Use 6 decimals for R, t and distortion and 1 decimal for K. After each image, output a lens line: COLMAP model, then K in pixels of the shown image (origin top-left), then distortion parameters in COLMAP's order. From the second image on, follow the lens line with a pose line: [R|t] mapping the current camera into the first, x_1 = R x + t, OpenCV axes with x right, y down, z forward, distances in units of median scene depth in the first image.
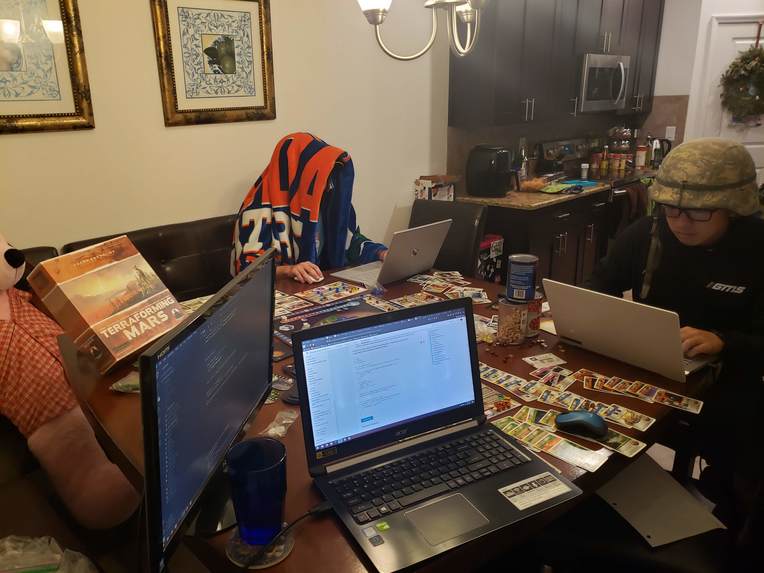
lens RADIAL K [[605.4, 0, 352.7], [0, 605.4, 265.0], [0, 0, 1]] dist [0.005974, 0.009883]
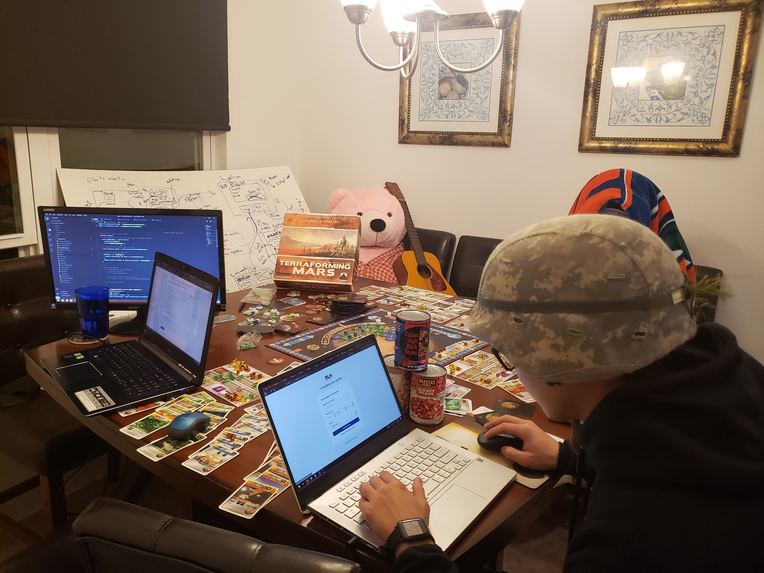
lens RADIAL K [[605.4, 0, 352.7], [0, 605.4, 265.0], [0, 0, 1]] dist [0.005974, 0.009883]
pose [[0.207455, 0.244960, -0.947078, 0.723391], [-0.298428, 0.937838, 0.177200, -0.138335], [0.931613, 0.245873, 0.267662, 0.496264]]
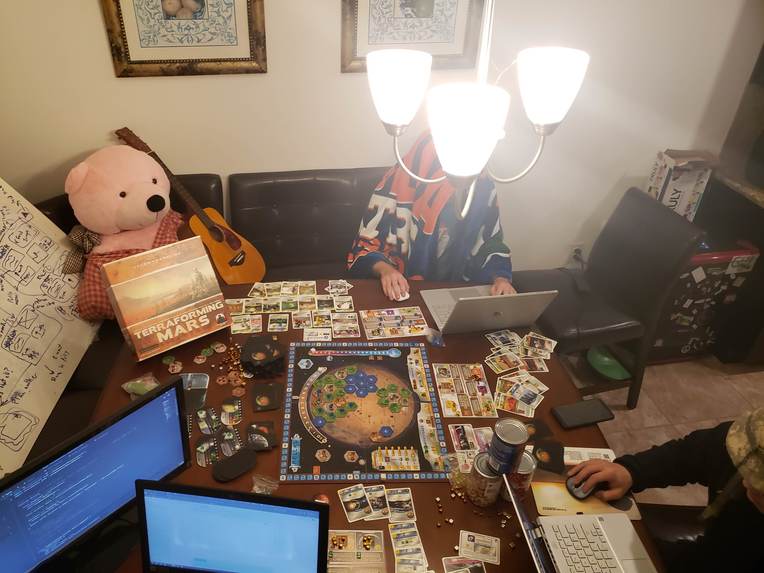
lens RADIAL K [[620.7, 0, 354.5], [0, 620.7, 249.9], [0, 0, 1]] dist [-0.000031, 0.000212]
pose [[0.833953, 0.337744, -0.436407, 0.280705], [-0.200803, 0.922343, 0.330093, -0.350035], [0.514004, -0.187650, 0.837011, 0.146103]]
